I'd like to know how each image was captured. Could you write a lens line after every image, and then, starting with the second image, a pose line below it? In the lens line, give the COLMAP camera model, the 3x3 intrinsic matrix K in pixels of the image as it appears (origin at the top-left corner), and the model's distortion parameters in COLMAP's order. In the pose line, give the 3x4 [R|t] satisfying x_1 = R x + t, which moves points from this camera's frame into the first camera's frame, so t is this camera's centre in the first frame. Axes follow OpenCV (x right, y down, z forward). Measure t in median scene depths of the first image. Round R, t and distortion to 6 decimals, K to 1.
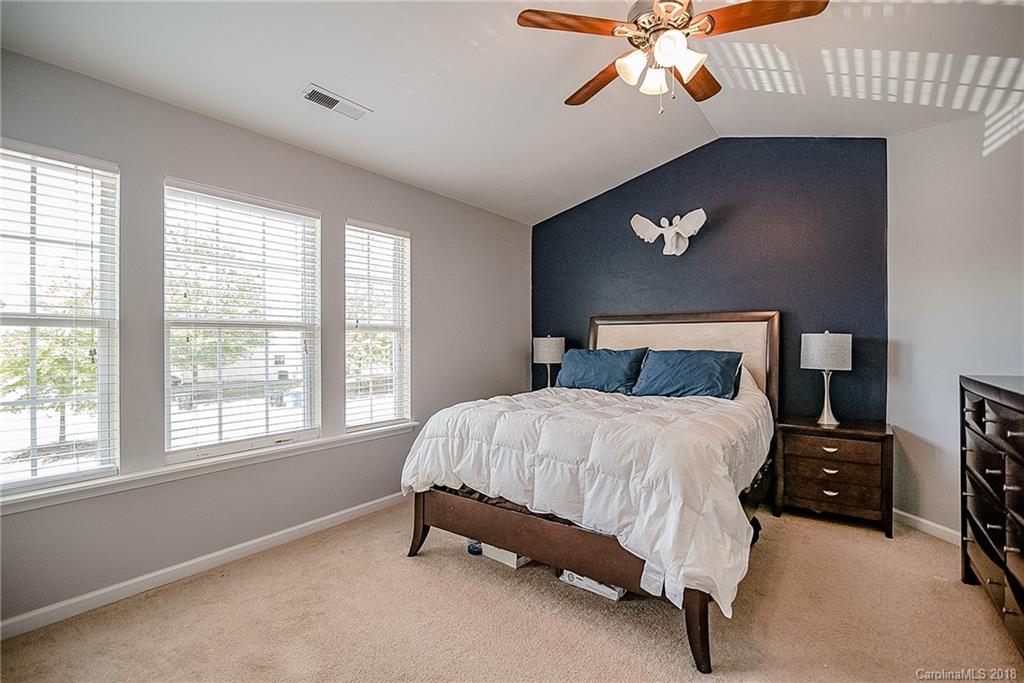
lens RADIAL K [[468.6, 0, 513.0], [0, 468.6, 343.6], [0, 0, 1]] dist [-0.058897, 0.000146]
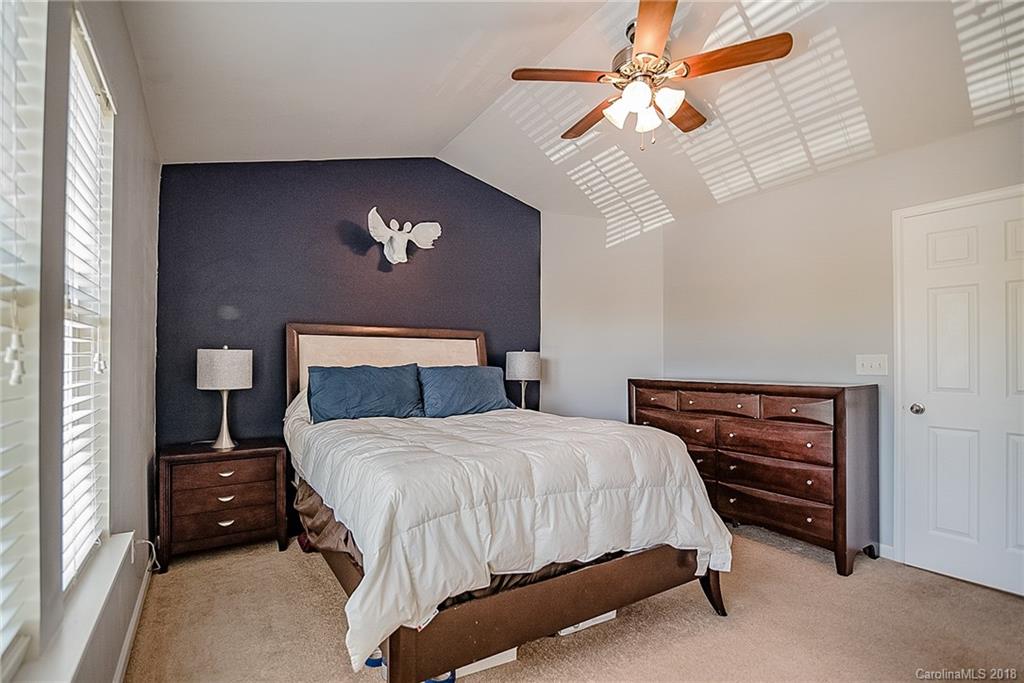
lens RADIAL K [[480.8, 0, 513.1], [0, 480.8, 338.1], [0, 0, 1]] dist [0.096634, 0.000088]
pose [[0.343848, 0.047255, 0.937836, -0.527395], [-0.001535, 0.998760, -0.049762, 0.006271], [-0.939024, 0.015671, 0.343494, 0.514711]]
